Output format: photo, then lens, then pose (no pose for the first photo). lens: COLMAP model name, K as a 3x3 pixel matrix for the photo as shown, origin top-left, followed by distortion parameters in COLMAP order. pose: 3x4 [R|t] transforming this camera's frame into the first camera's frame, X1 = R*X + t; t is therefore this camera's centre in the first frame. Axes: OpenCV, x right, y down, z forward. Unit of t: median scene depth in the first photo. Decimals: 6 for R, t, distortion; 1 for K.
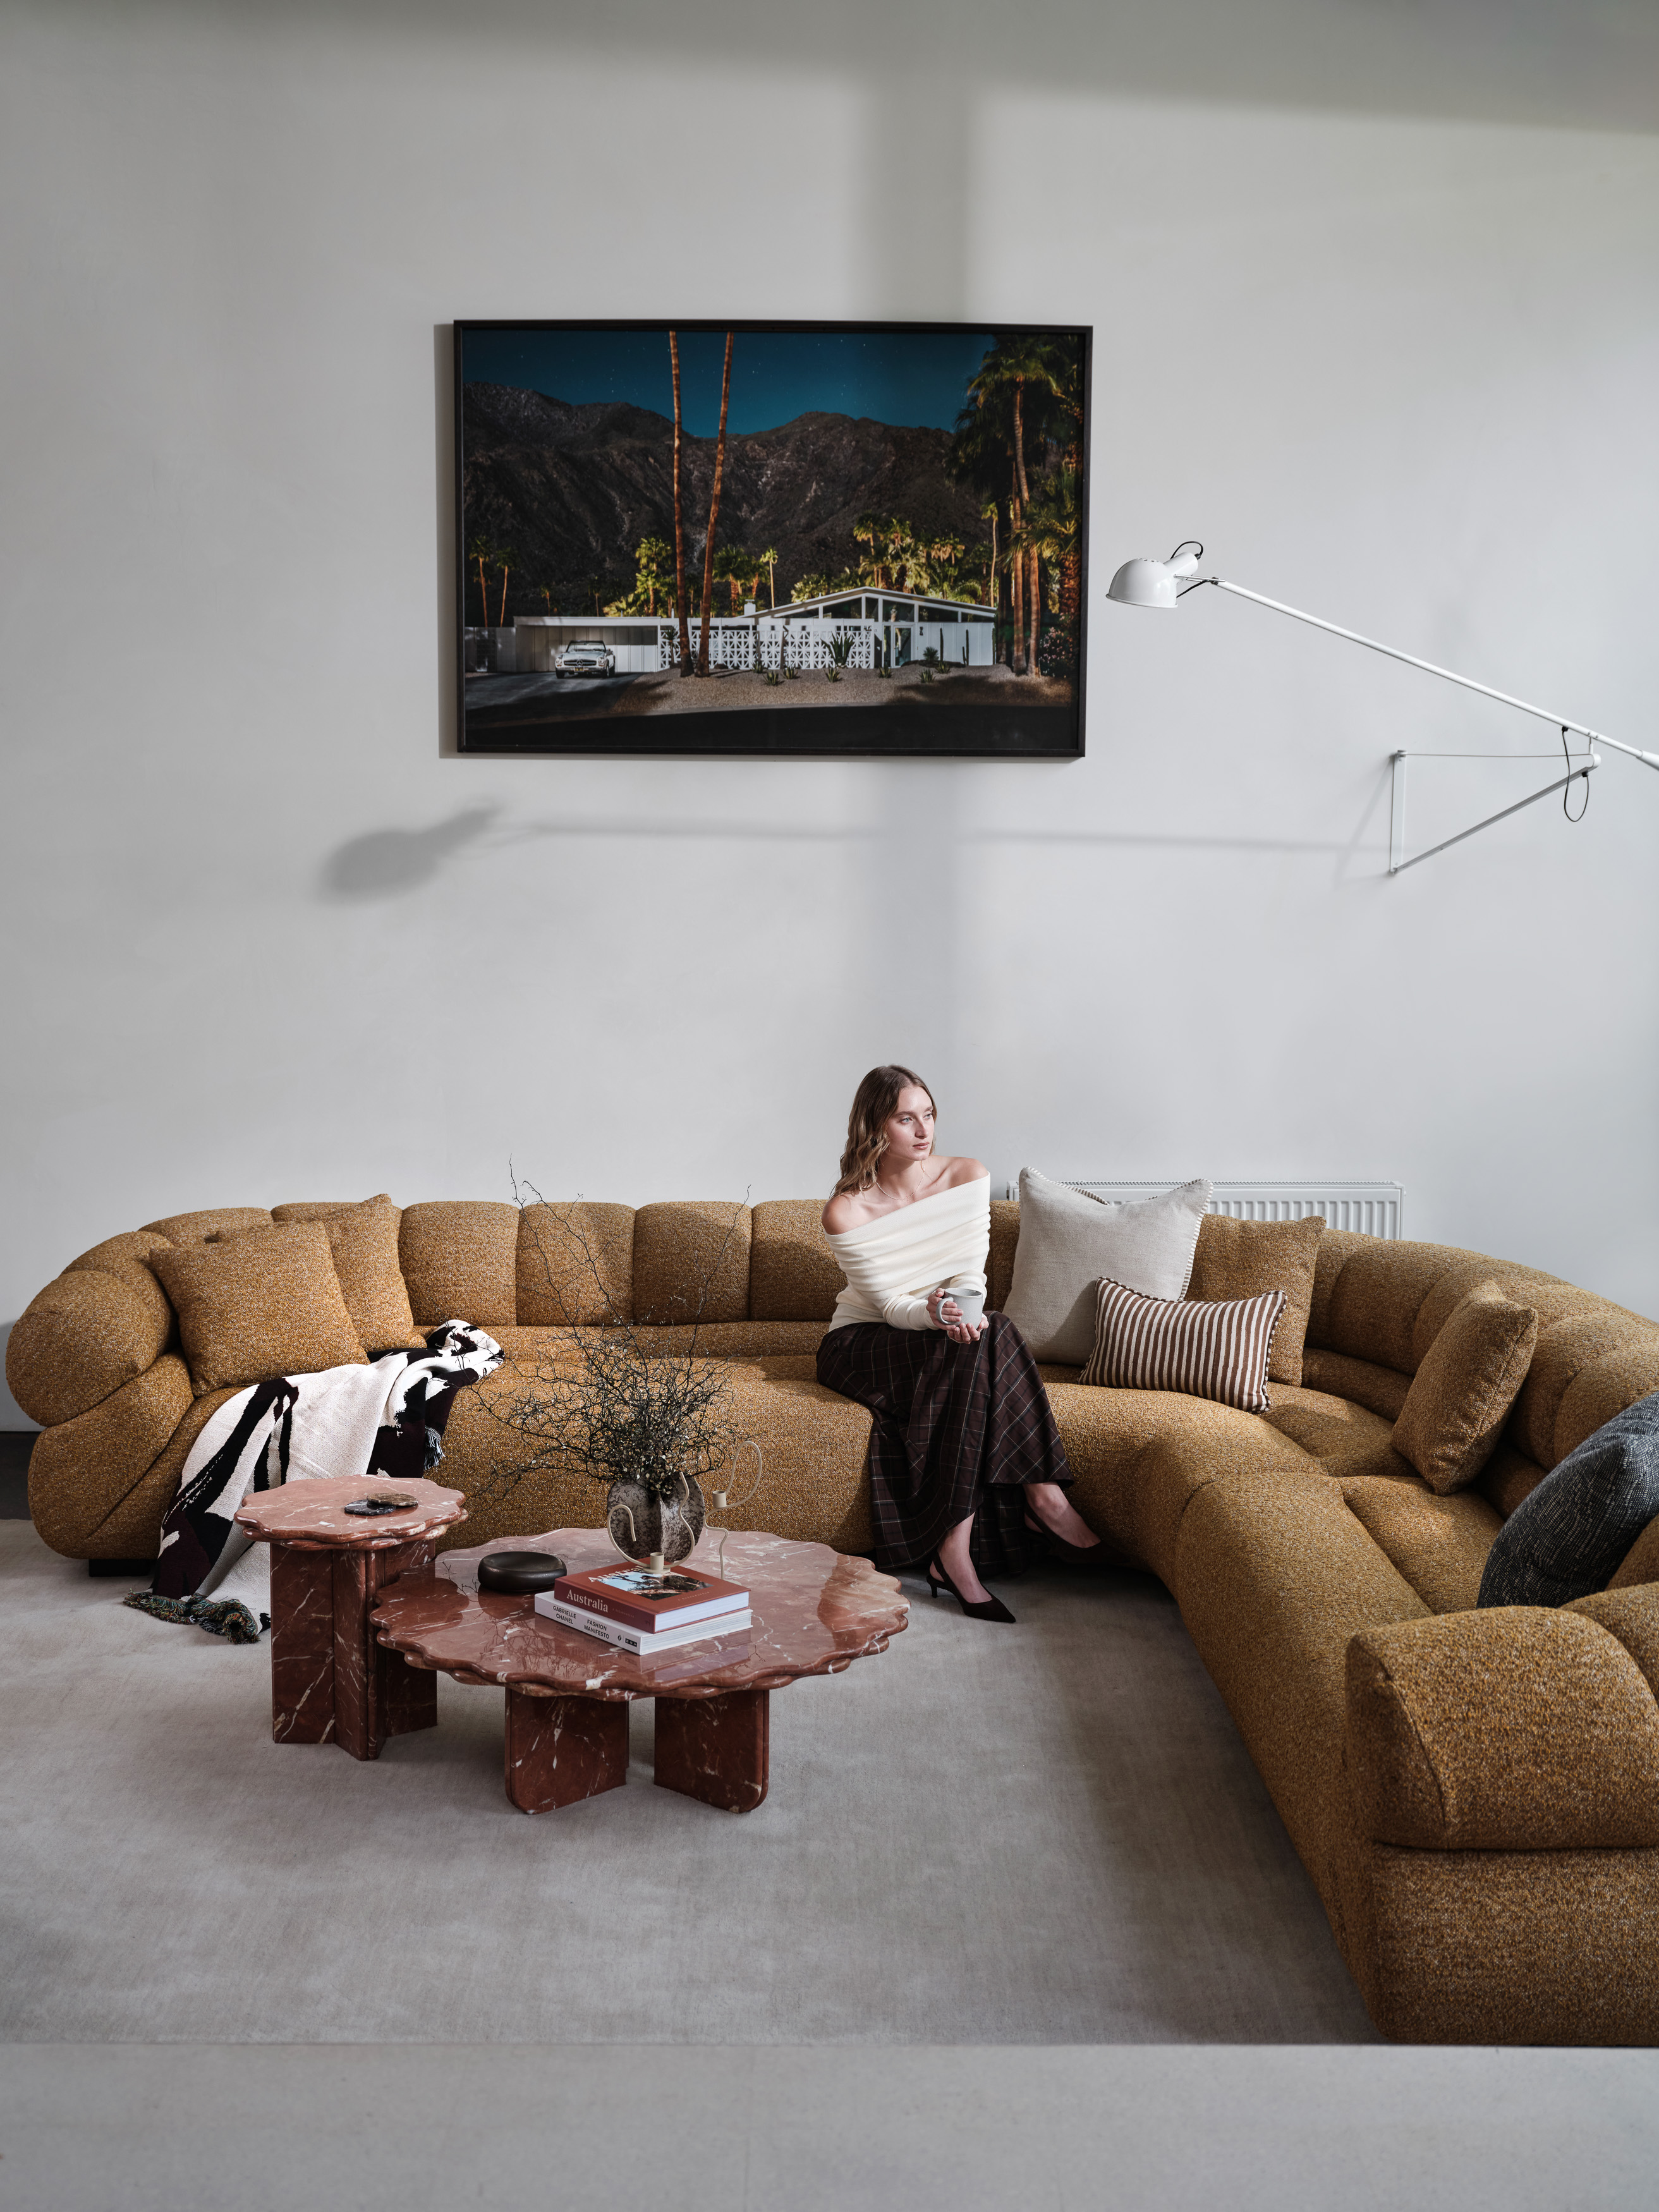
lens RADIAL K [[2748.3, 0, 829.5], [0, 2748.3, 1106.0], [0, 0, 1]] dist [-0.003366, -0.013092]
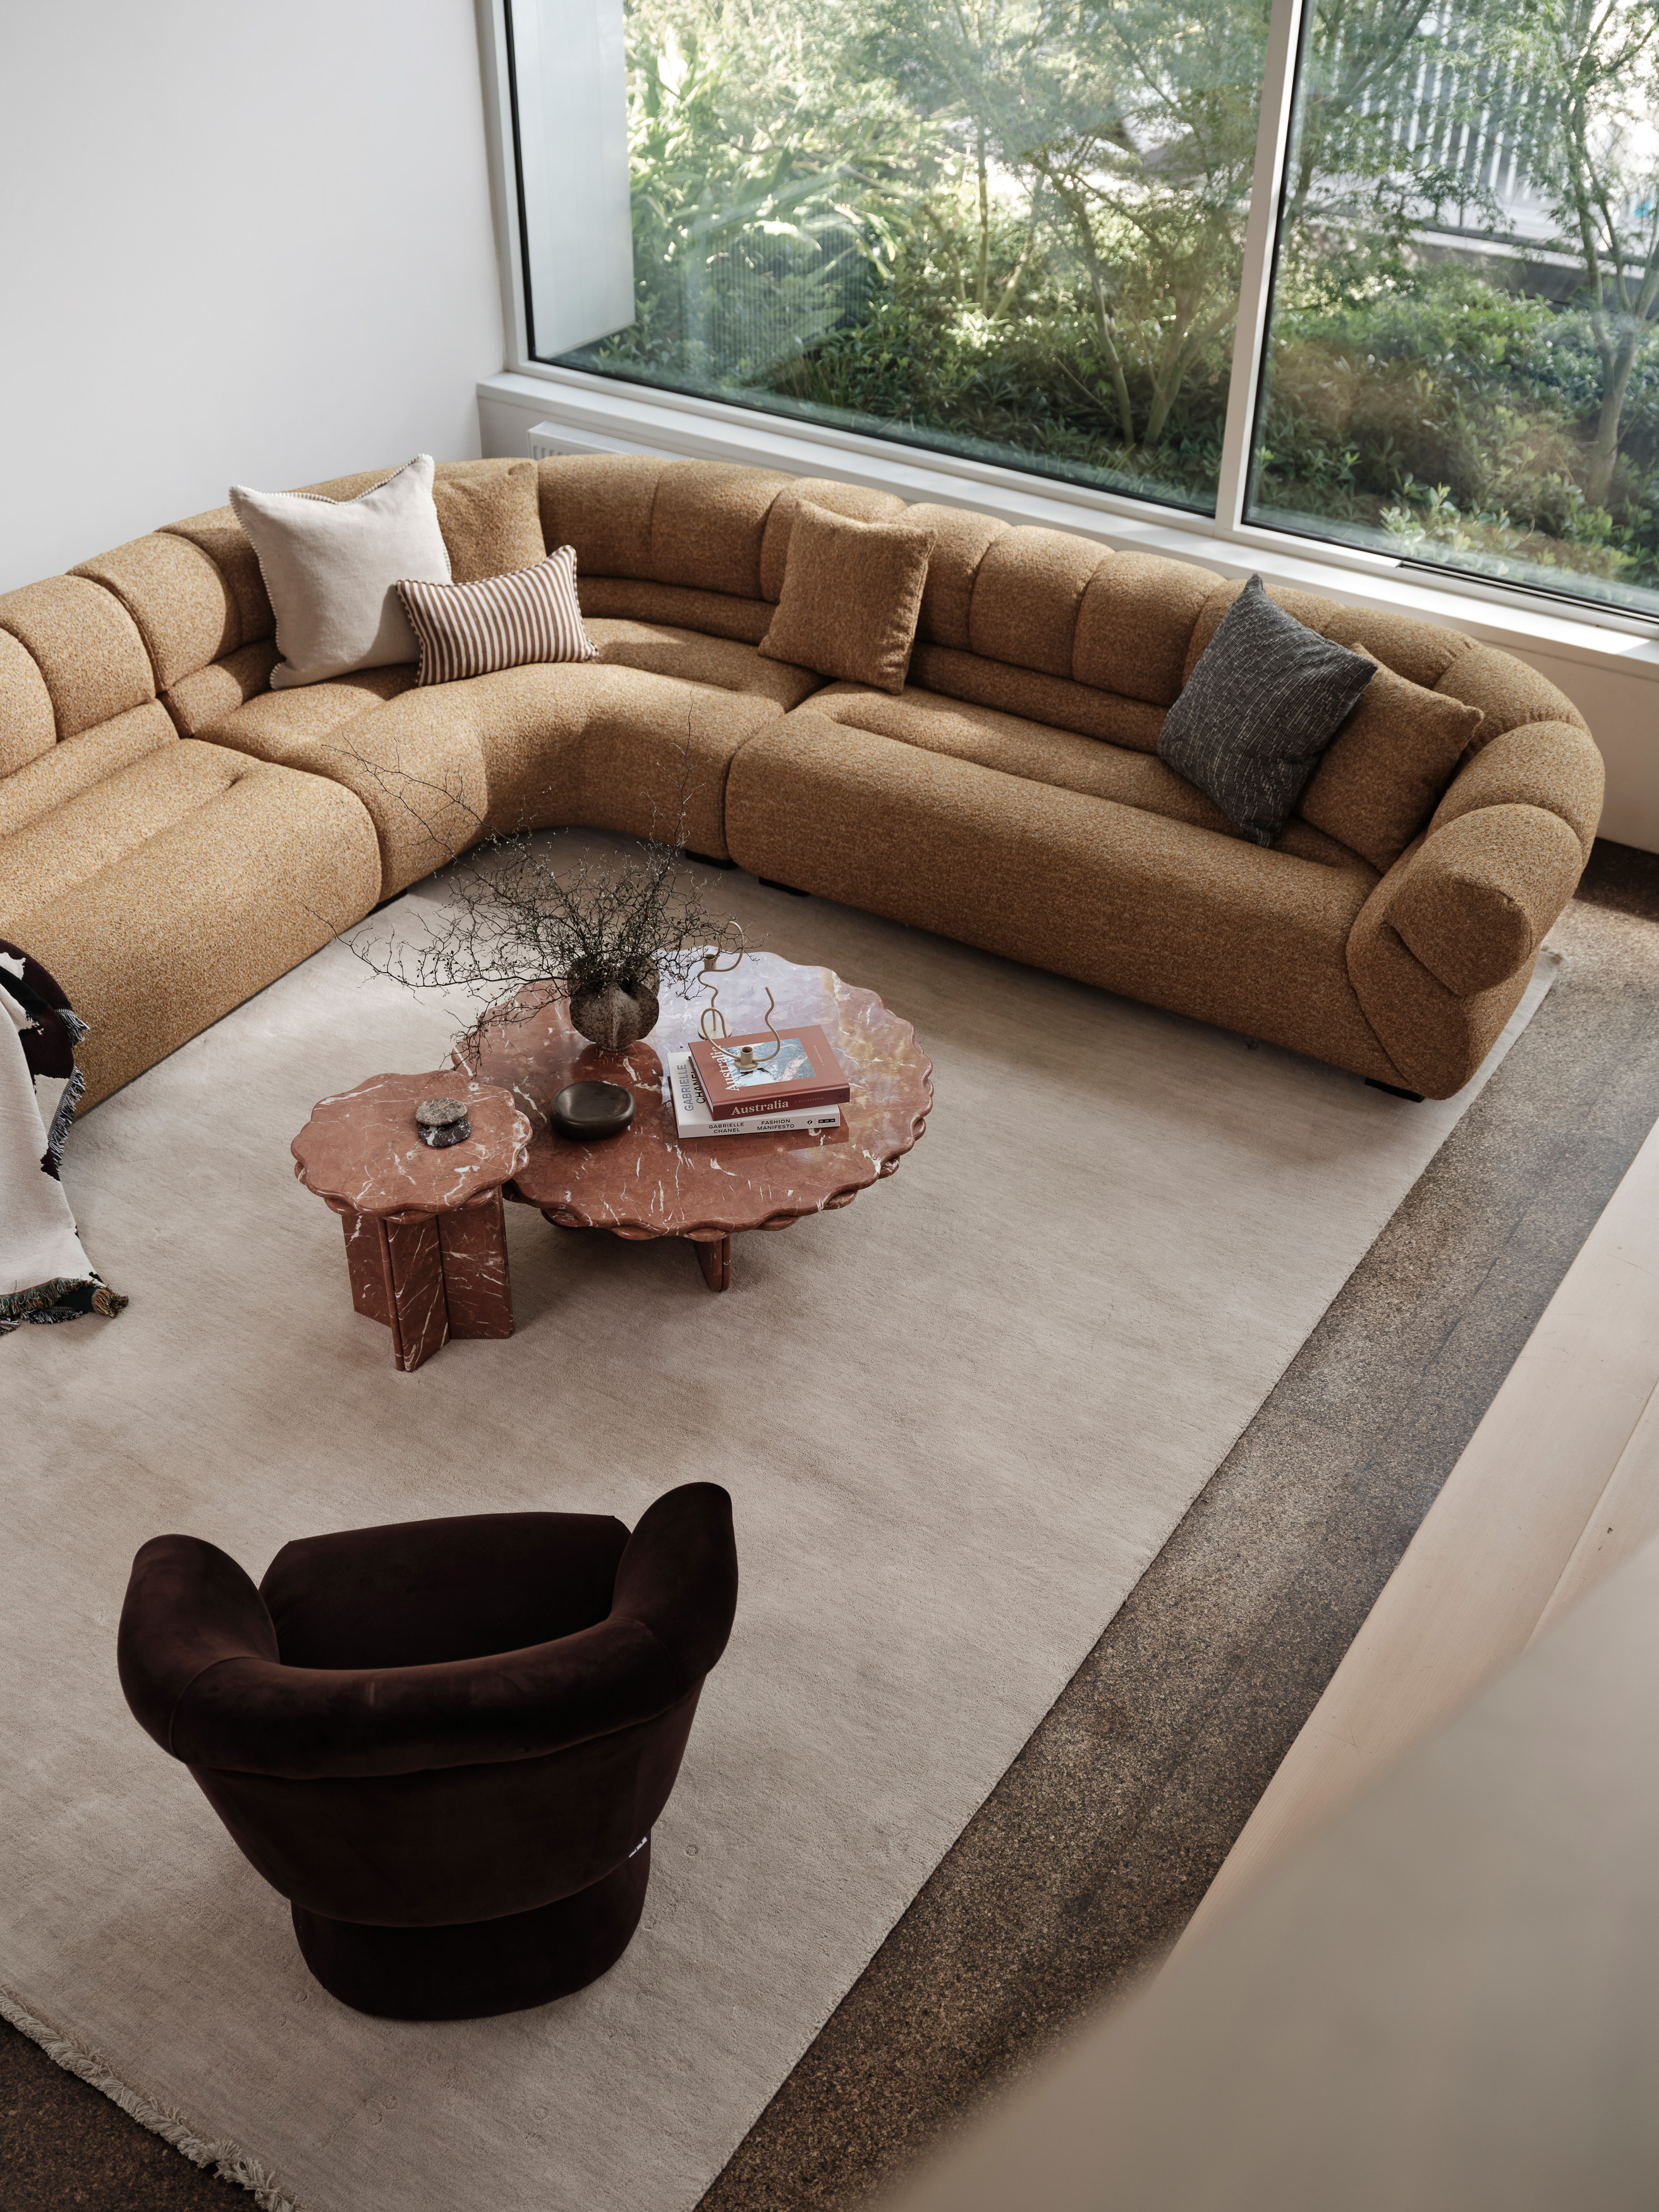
lens RADIAL K [[2271.3, 0, 822.3], [0, 2271.3, 1104.2], [0, 0, 1]] dist [-0.000944, -0.016179]
pose [[0.539218, -0.500232, 0.677505, -0.444452], [0.090700, 0.834293, 0.543809, -0.202138], [-0.837268, -0.231782, 0.495237, 0.340307]]
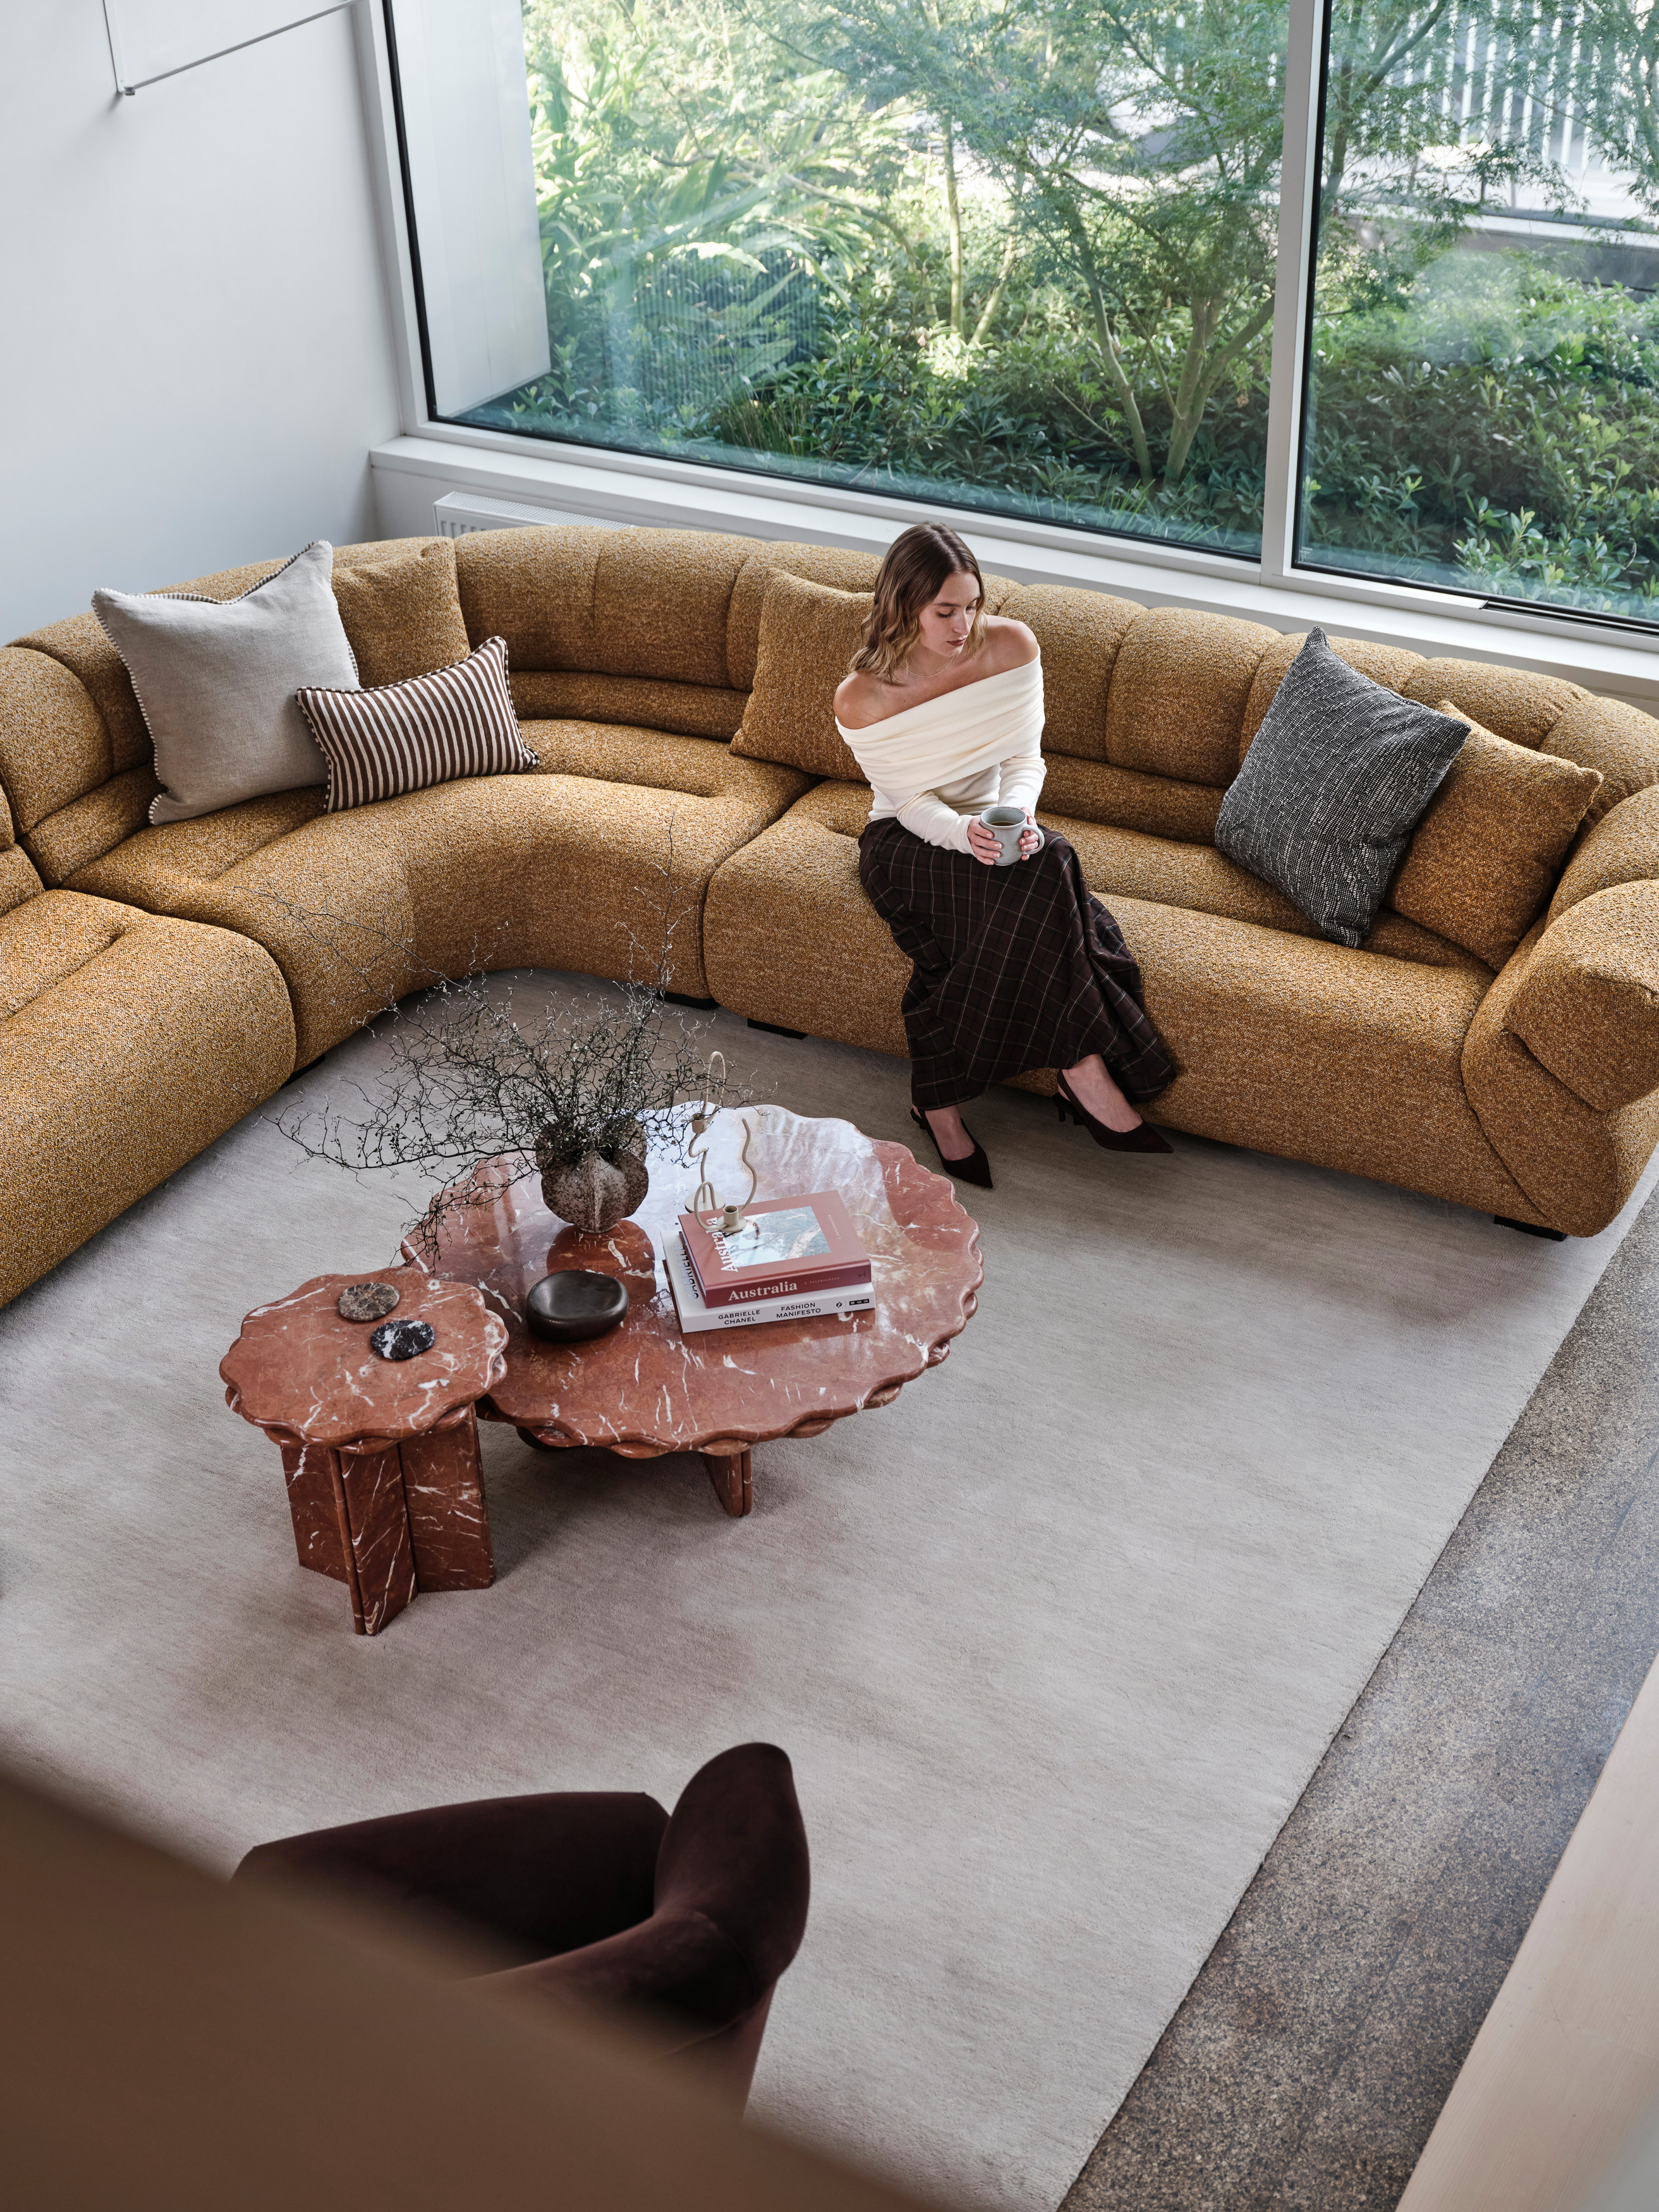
lens RADIAL K [[2807.0, 0, 806.4], [0, 2807.0, 1108.5], [0, 0, 1]] dist [-0.005827, 0.005598]
pose [[0.503315, -0.482702, 0.716710, -0.466929], [0.132567, 0.862742, 0.487957, -0.211046], [-0.853874, -0.150584, 0.498221, 0.344964]]
